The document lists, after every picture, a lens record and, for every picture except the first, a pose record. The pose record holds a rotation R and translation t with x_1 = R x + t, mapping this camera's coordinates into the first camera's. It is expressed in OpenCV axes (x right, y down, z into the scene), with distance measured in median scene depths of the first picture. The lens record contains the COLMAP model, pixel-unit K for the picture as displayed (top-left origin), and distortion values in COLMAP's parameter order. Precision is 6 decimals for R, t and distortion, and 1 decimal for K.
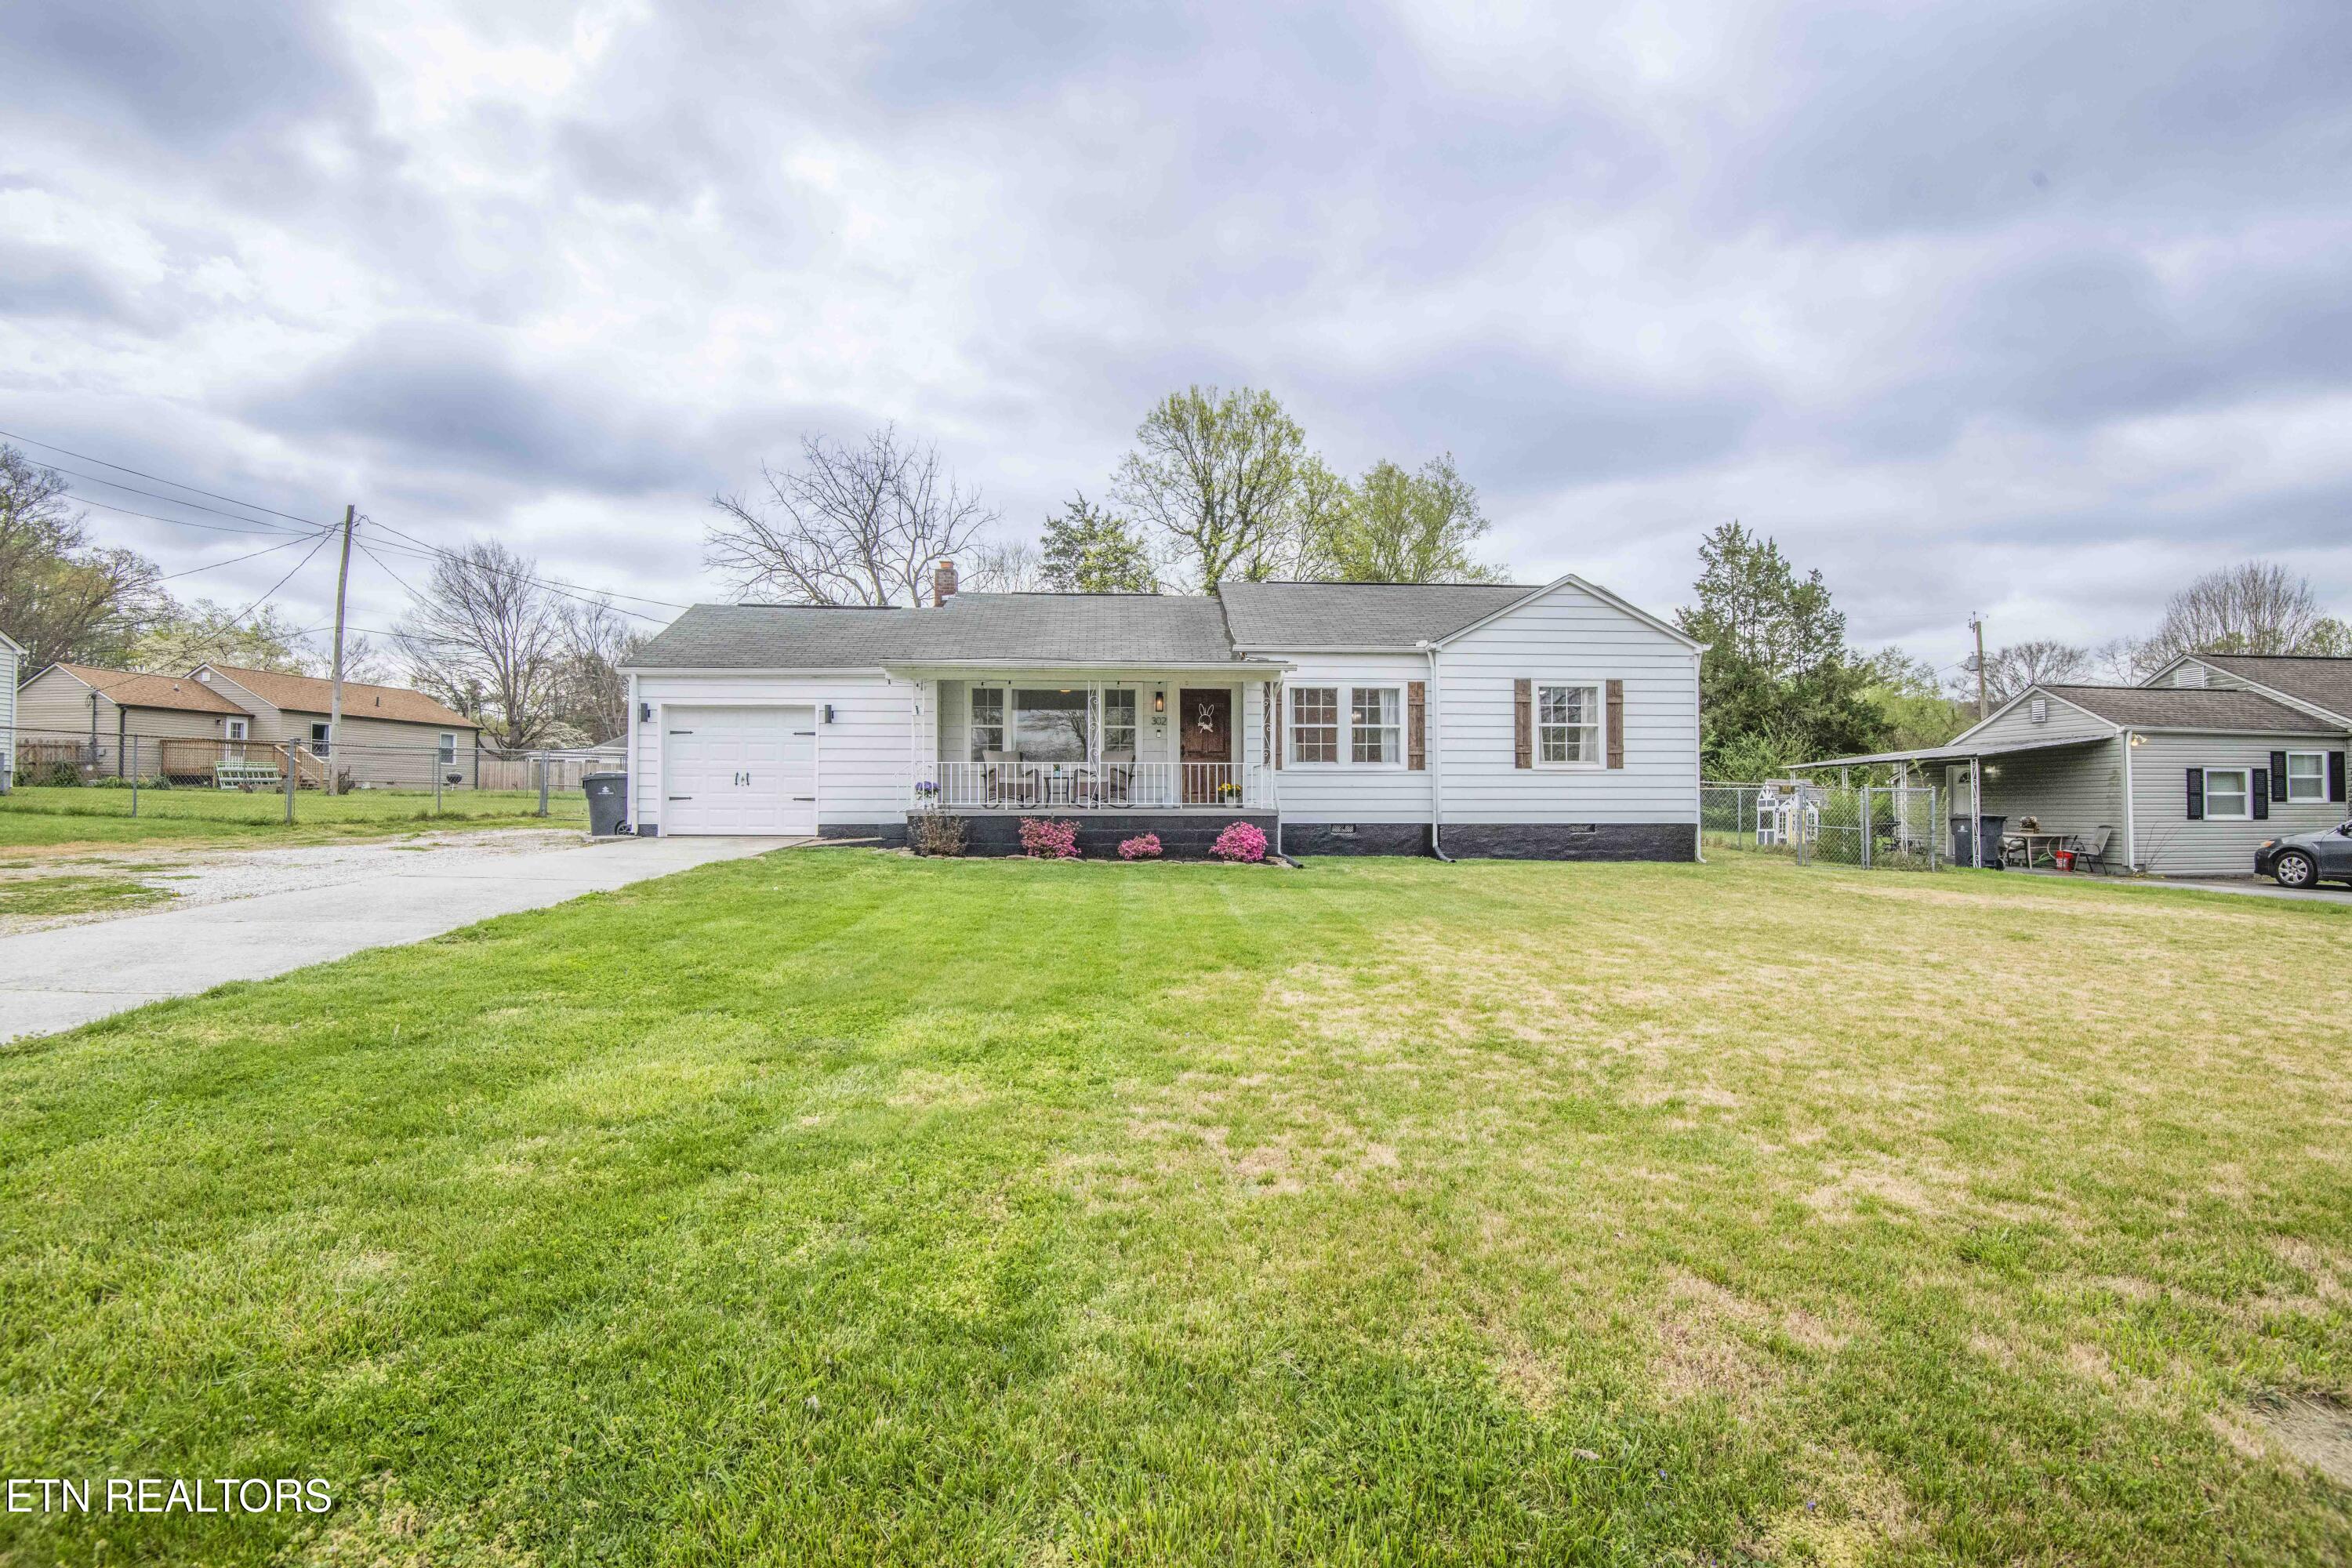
lens RADIAL K [[1094.8, 0, 1183.5], [0, 1094.8, 776.9], [0, 0, 1]] dist [-0.015116, -0.012710]
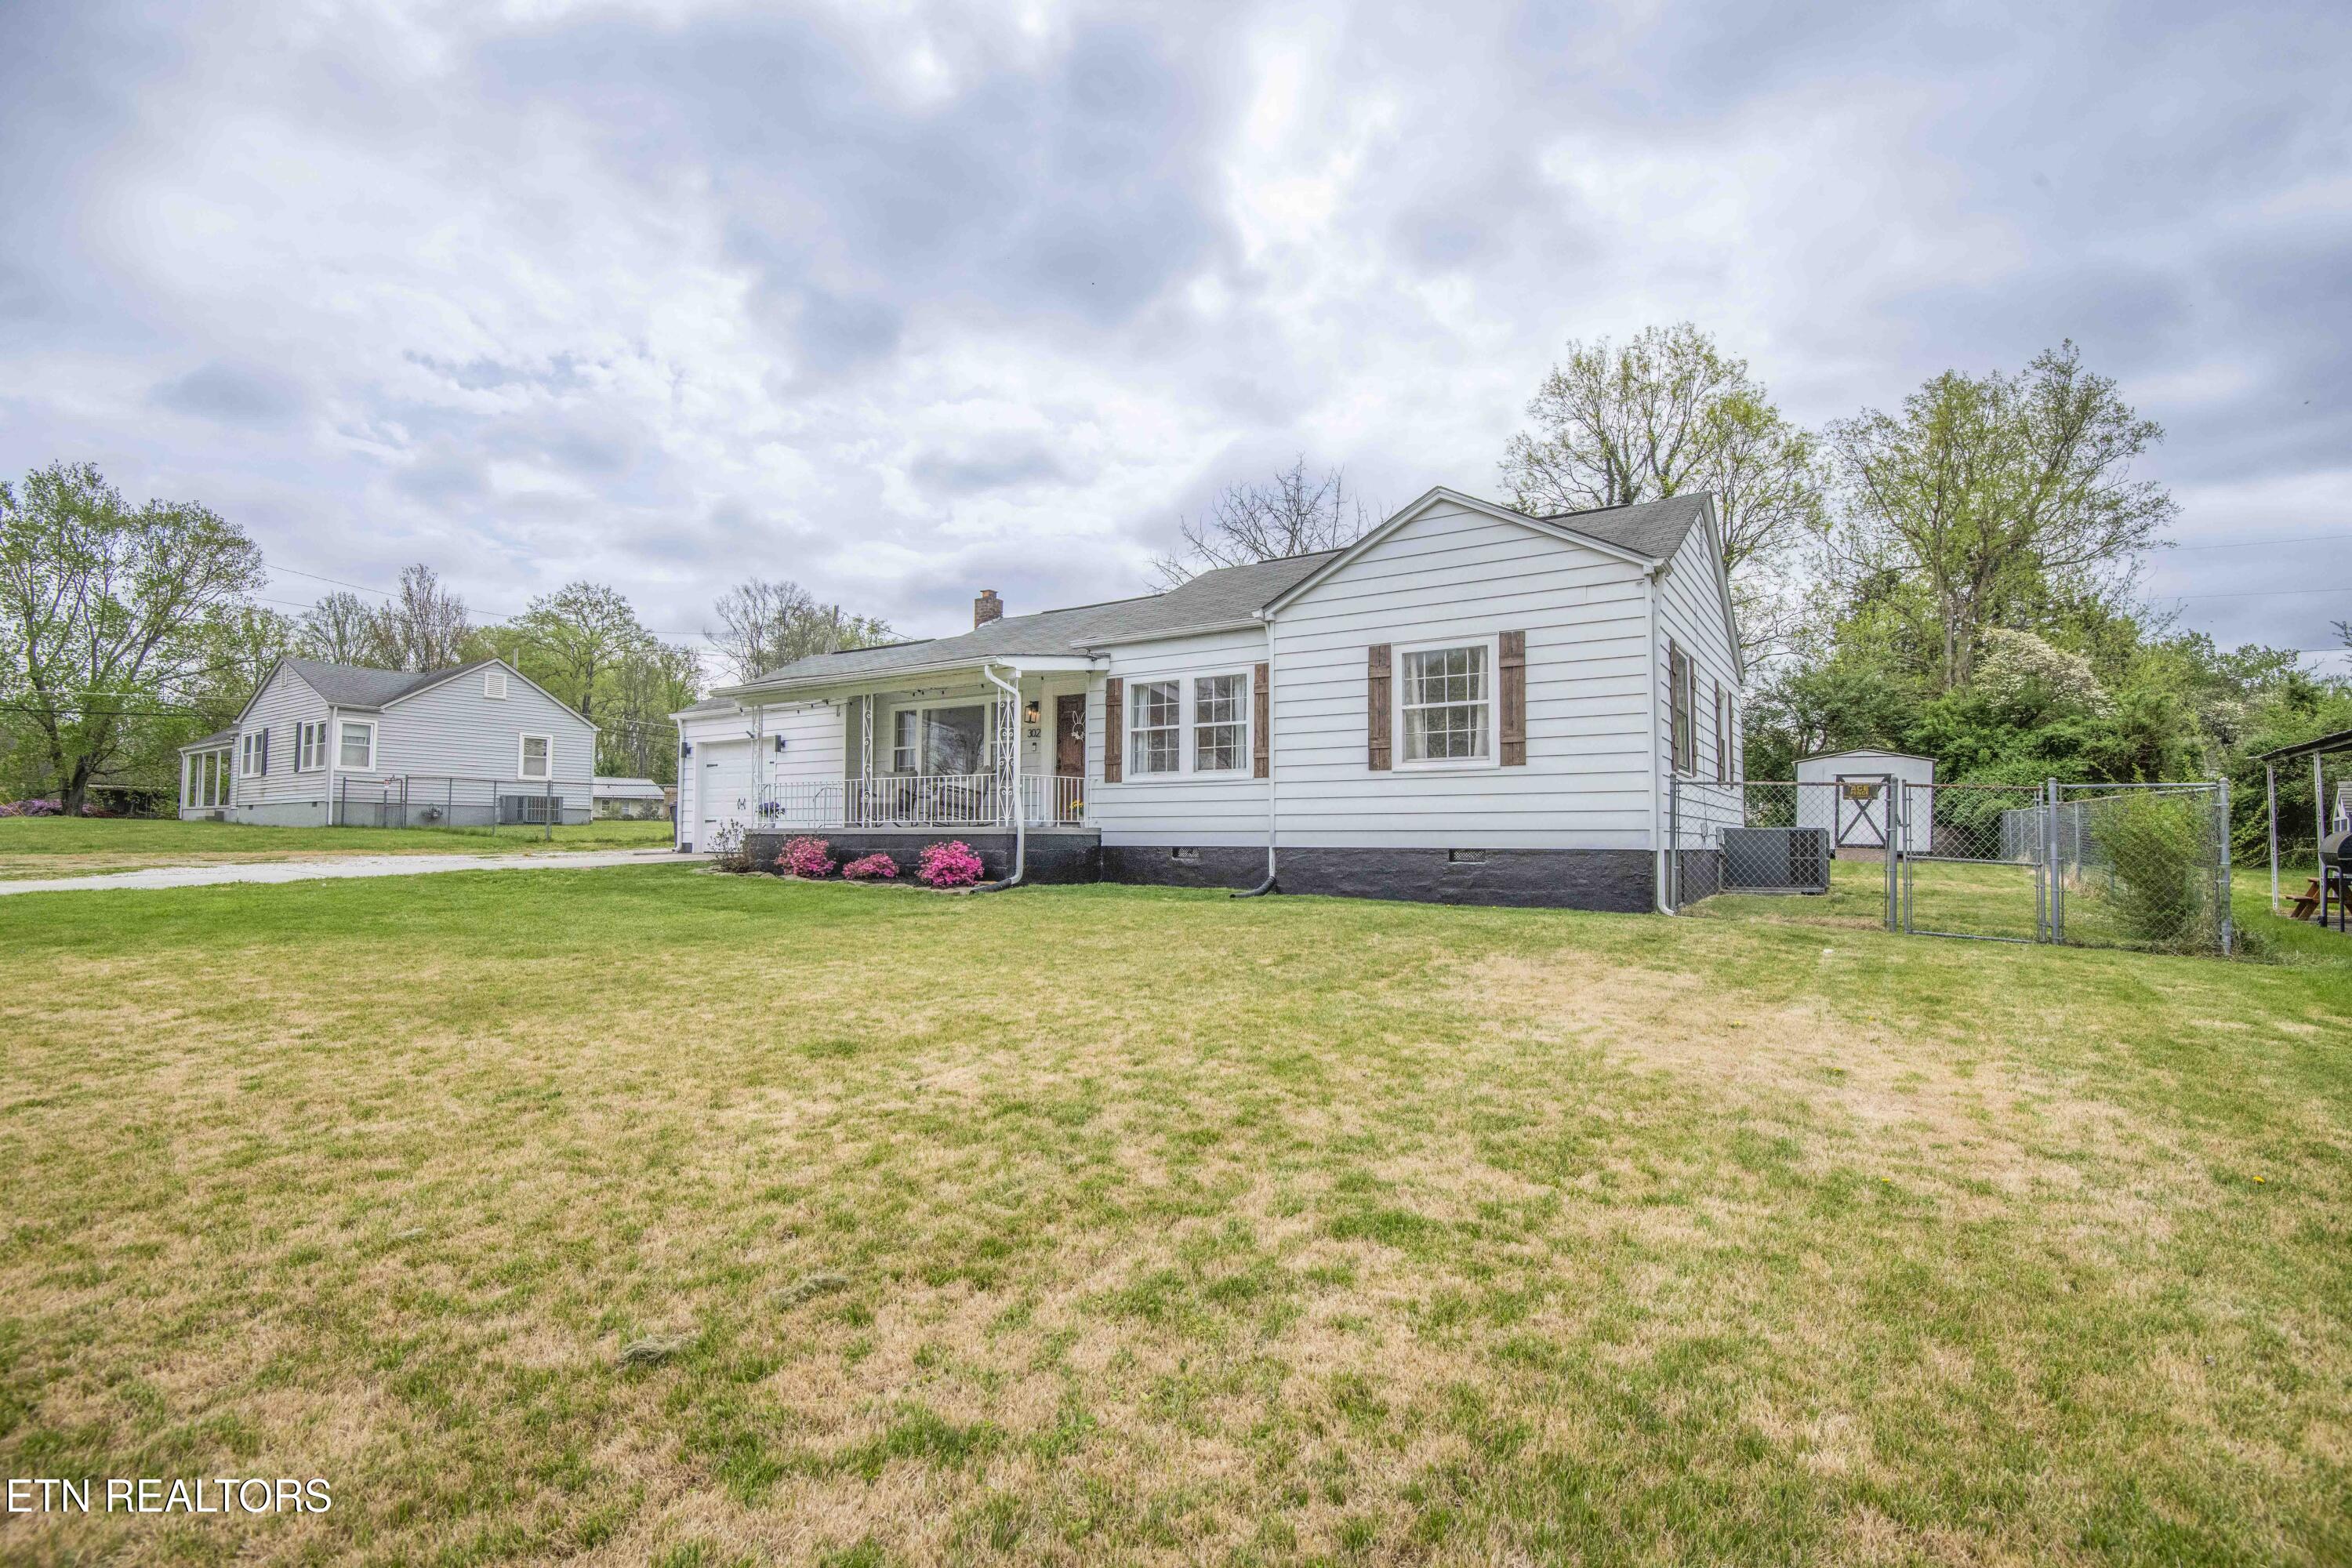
lens RADIAL K [[1094.8, 0, 1183.5], [0, 1094.8, 776.9], [0, 0, 1]] dist [-0.015116, -0.012710]
pose [[0.793857, -0.032416, -0.607240, 0.636691], [0.012727, 0.999245, -0.036704, 0.020903], [0.607972, 0.021410, 0.793670, 0.354798]]
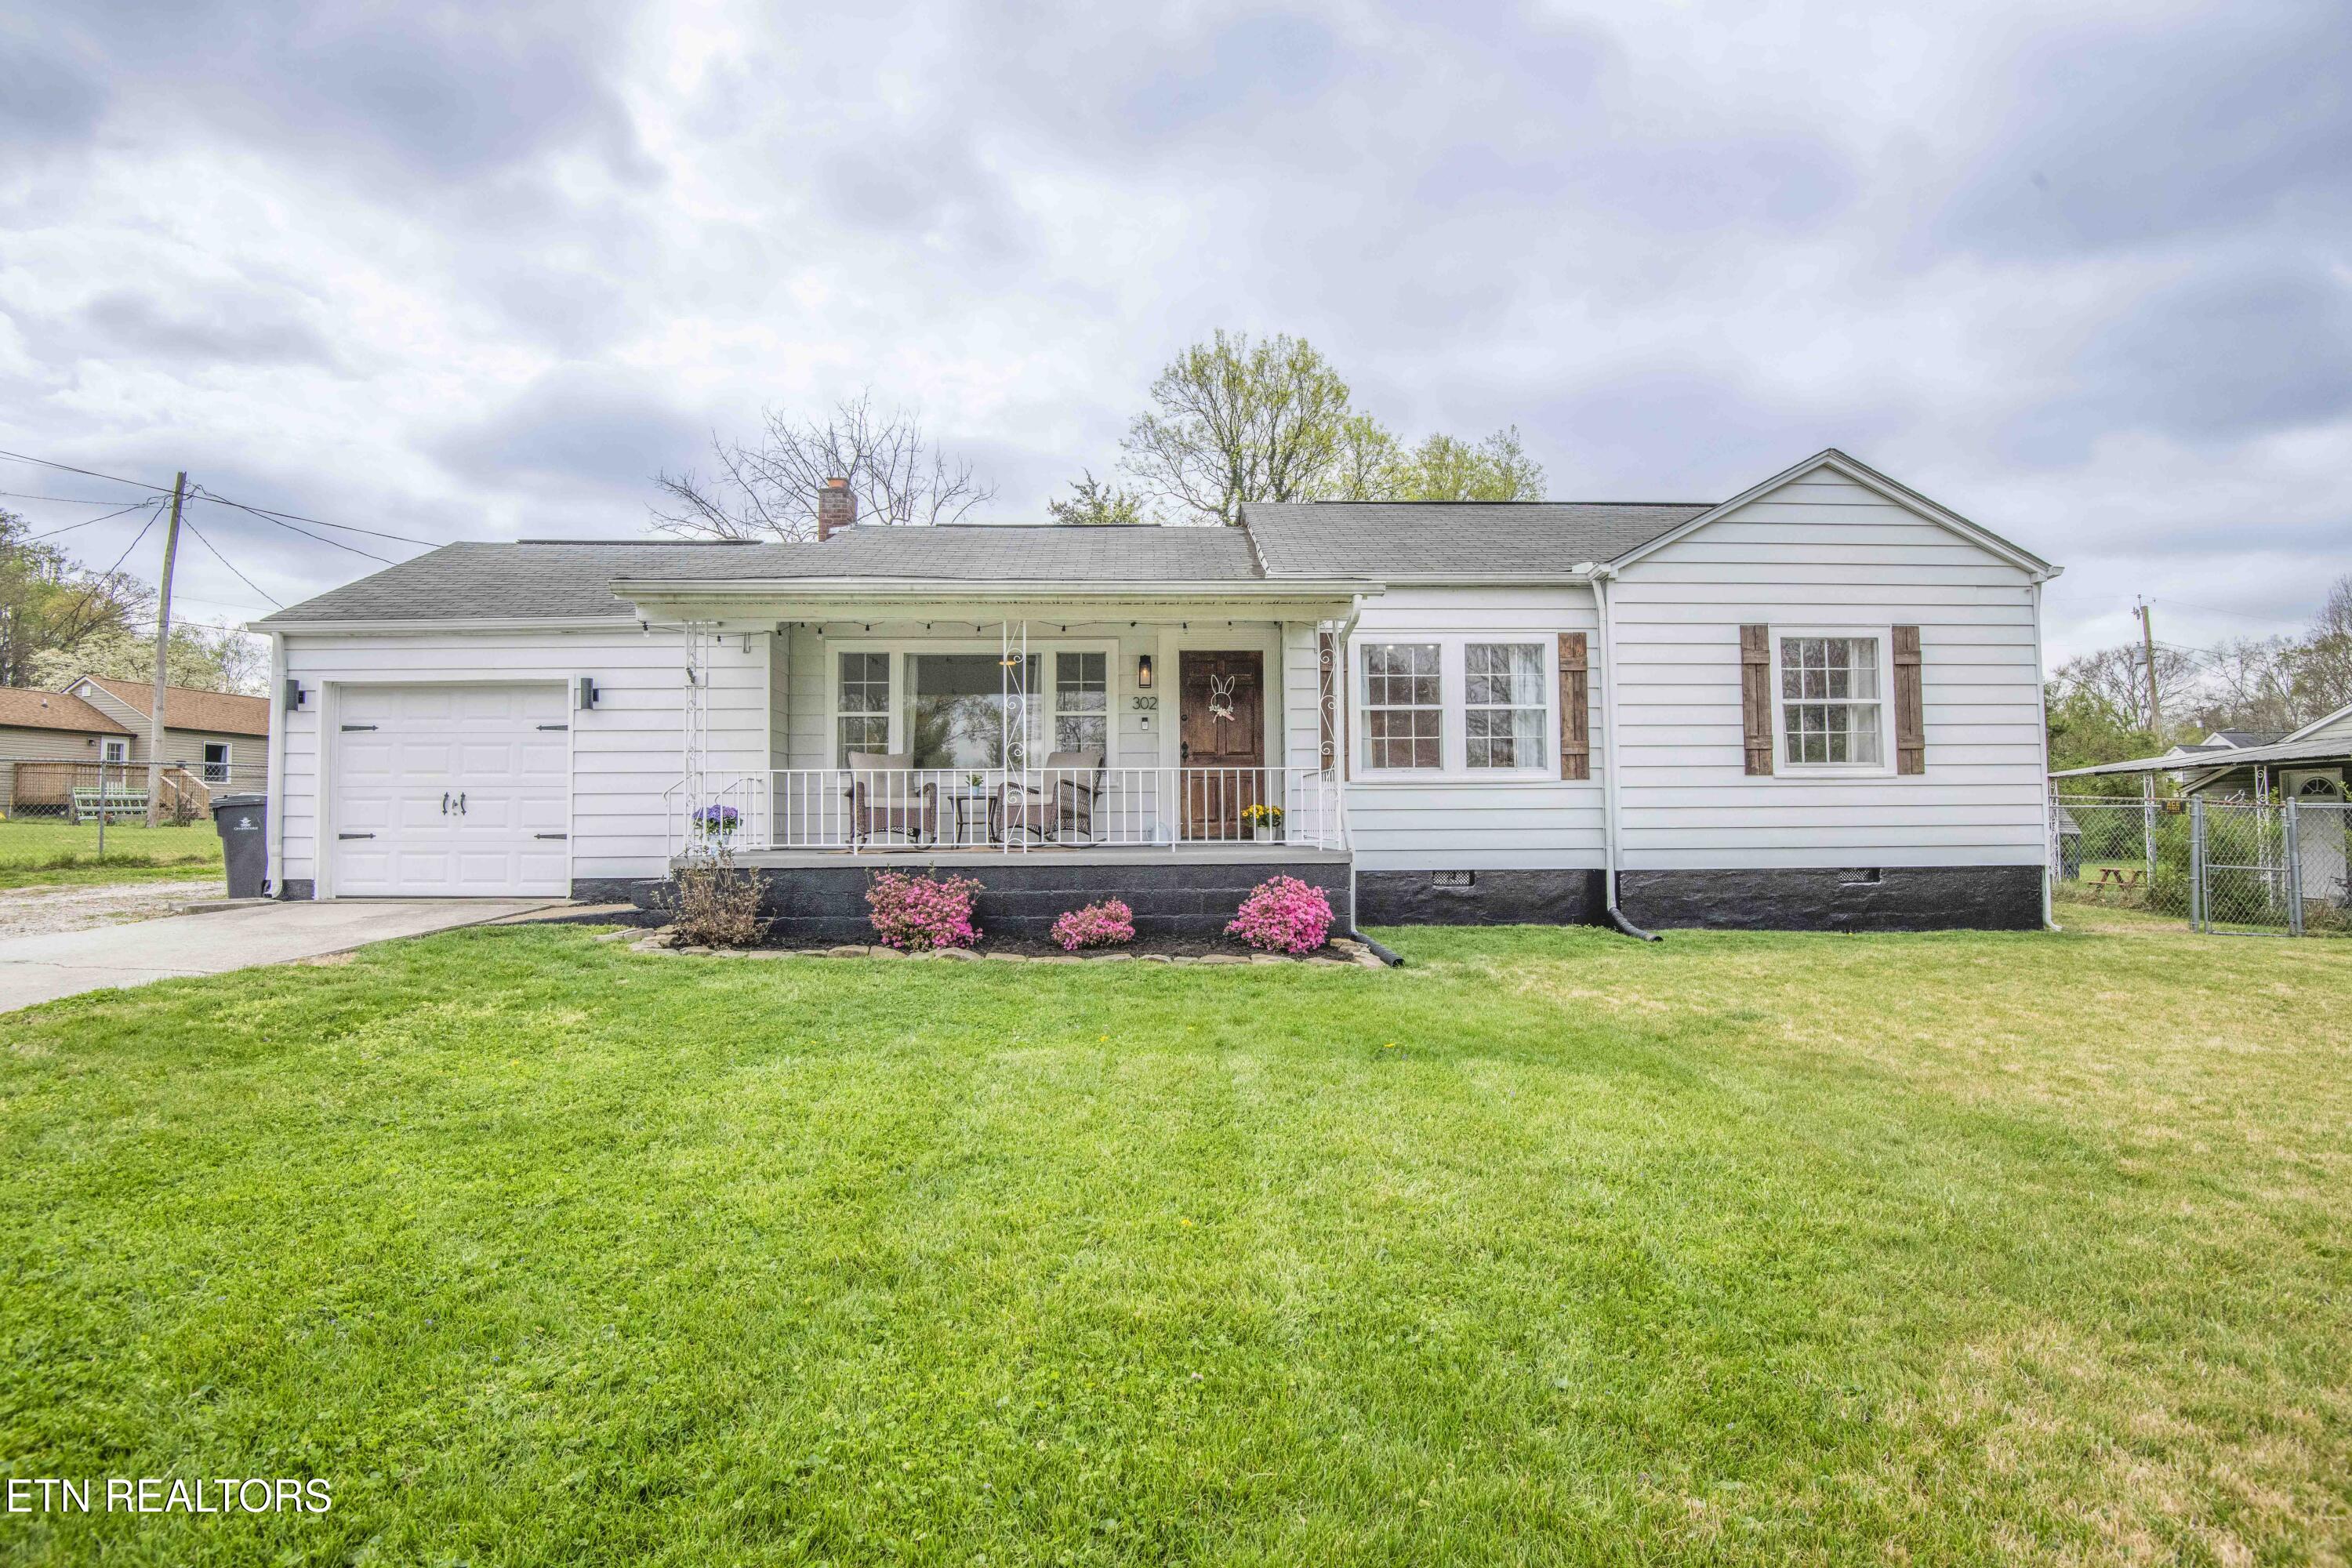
lens RADIAL K [[1094.8, 0, 1183.5], [0, 1094.8, 776.9], [0, 0, 1]] dist [-0.015116, -0.012710]
pose [[0.999418, -0.008997, -0.032899, 0.018735], [0.008336, 0.999762, -0.020172, 0.002515], [0.033073, 0.019886, 0.999255, 0.396730]]
